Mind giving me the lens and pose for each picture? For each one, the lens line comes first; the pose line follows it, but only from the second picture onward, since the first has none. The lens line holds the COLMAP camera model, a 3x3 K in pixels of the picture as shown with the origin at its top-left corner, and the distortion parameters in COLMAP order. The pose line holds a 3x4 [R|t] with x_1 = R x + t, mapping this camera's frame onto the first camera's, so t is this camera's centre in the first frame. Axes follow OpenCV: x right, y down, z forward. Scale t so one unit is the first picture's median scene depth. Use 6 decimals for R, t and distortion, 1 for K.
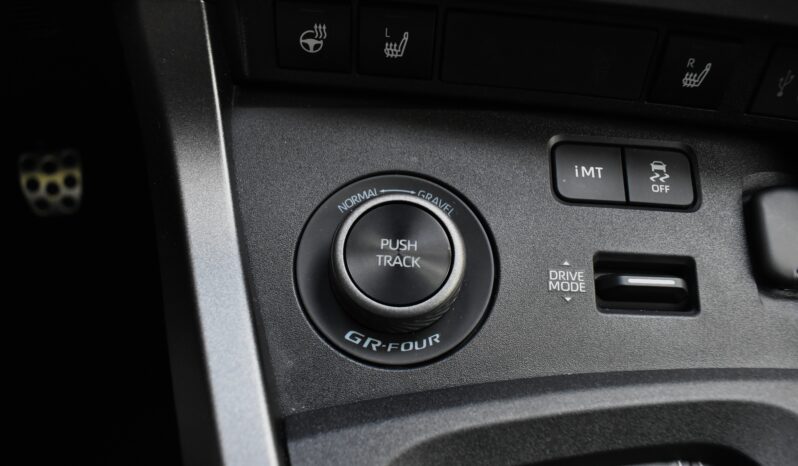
lens RADIAL K [[597.1, 0, 409.2], [0, 597.1, 243.1], [0, 0, 1]] dist [-0.101335, 0.008003]
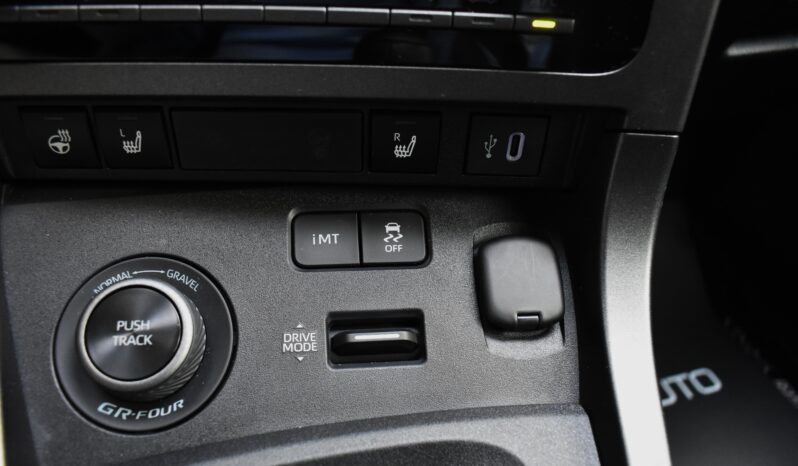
lens RADIAL K [[597.1, 0, 396.6], [0, 597.1, 251.6], [0, 0, 1]] dist [-0.101335, 0.008003]
pose [[0.994097, -0.077638, 0.075790, 0.371347], [0.079596, 0.996558, -0.023153, -0.064456], [-0.073731, 0.029049, 0.996855, -0.127110]]
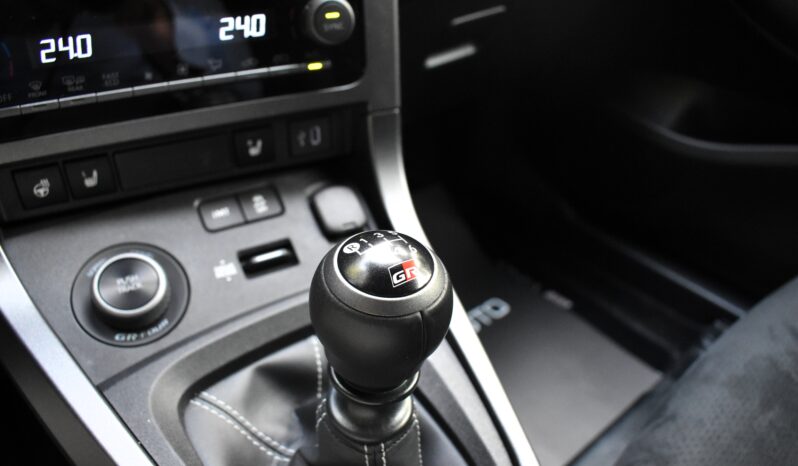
lens RADIAL K [[597.1, 0, 383.2], [0, 597.1, 241.9], [0, 0, 1]] dist [-0.101335, 0.008003]
pose [[0.868060, -0.313112, 0.385269, 0.008066], [0.357378, 0.932769, -0.047147, 0.241444], [-0.344605, 0.178613, 0.921599, -0.891325]]
